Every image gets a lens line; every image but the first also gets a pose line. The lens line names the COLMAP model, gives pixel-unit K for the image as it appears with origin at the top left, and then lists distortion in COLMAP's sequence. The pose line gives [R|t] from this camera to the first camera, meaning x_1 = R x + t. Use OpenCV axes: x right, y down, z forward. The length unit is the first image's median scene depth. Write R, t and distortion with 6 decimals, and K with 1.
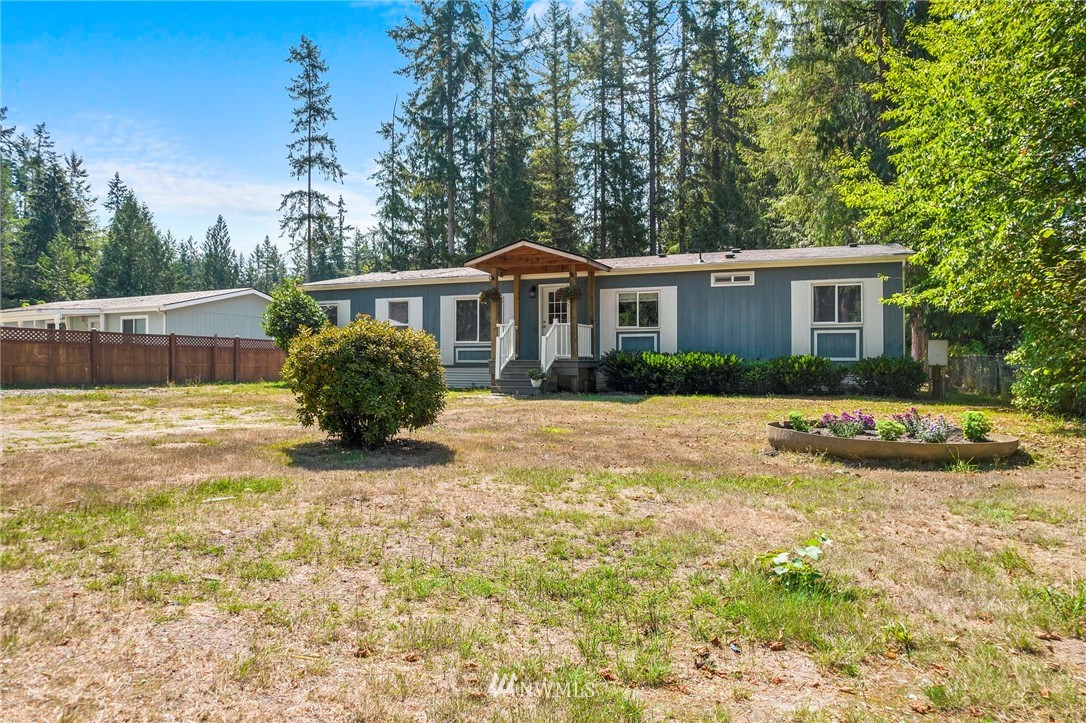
lens RADIAL K [[688.1, 0, 543.0], [0, 688.1, 361.5], [0, 0, 1]] dist [-0.068482, 0.064095]
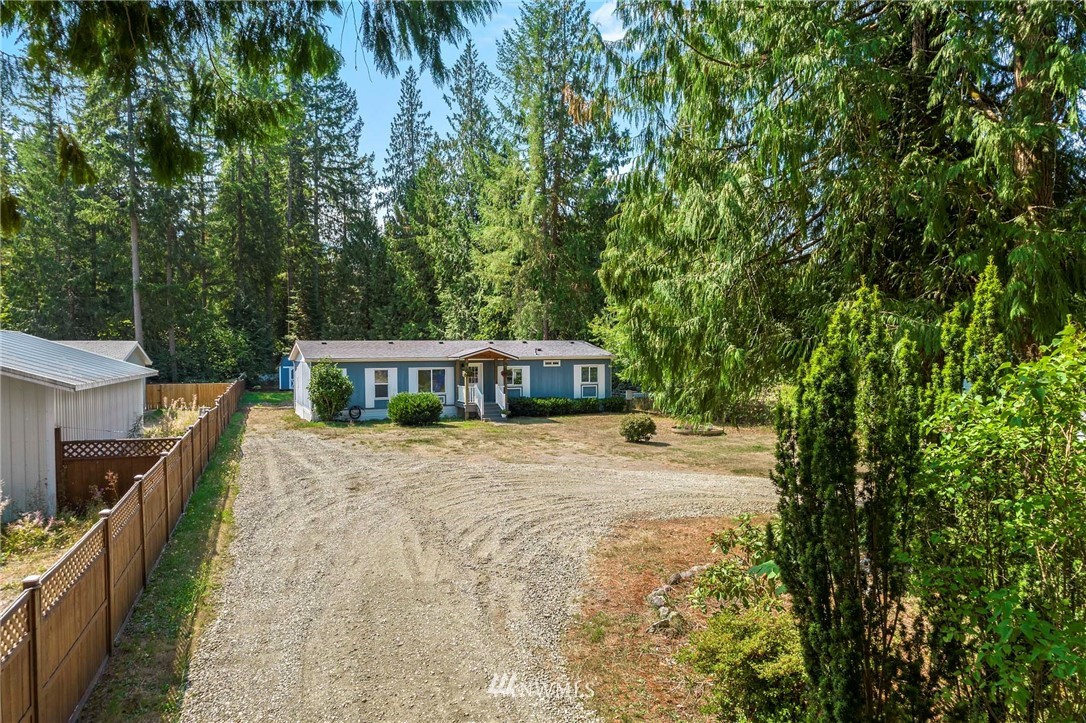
lens RADIAL K [[700.5, 0, 547.7], [0, 700.5, 352.8], [0, 0, 1]] dist [-0.083217, 0.077109]
pose [[0.690753, -0.005119, 0.723073, -0.405949], [0.001071, 0.999981, 0.006056, -0.048501], [-0.723090, -0.003409, 0.690745, -0.172018]]
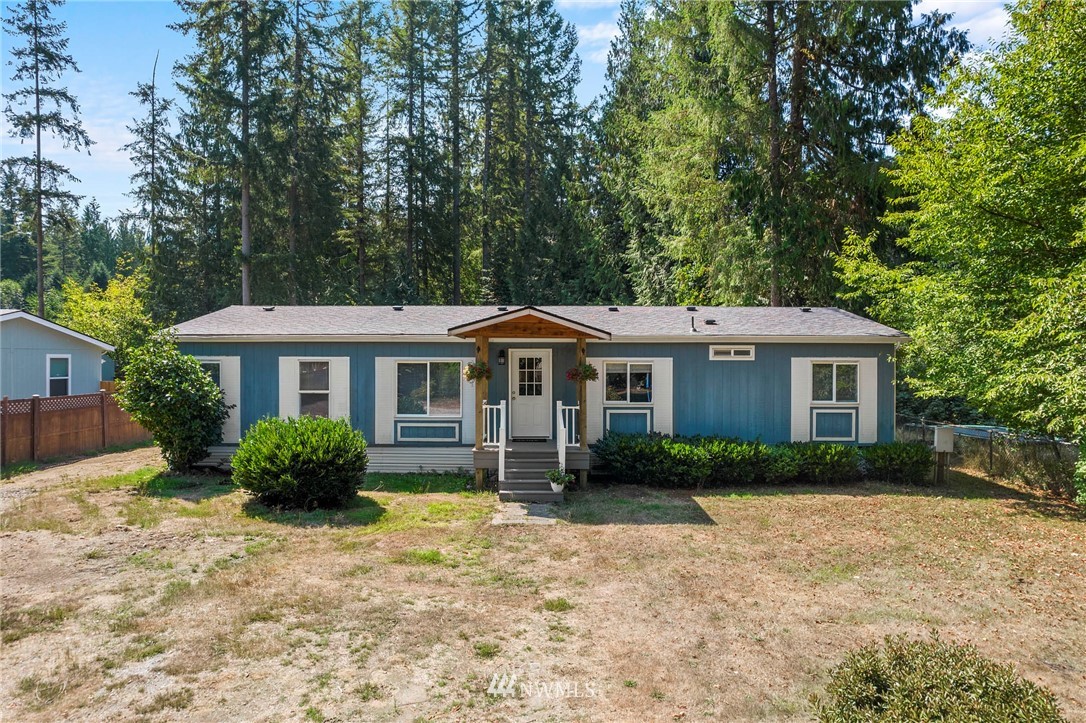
lens RADIAL K [[688.1, 0, 543.0], [0, 688.1, 361.5], [0, 0, 1]] dist [-0.068482, 0.064095]
pose [[0.932551, -0.000902, 0.361038, -0.085449], [-0.005746, 0.999833, 0.017337, -0.035228], [-0.360993, -0.018242, 0.932390, 0.064132]]
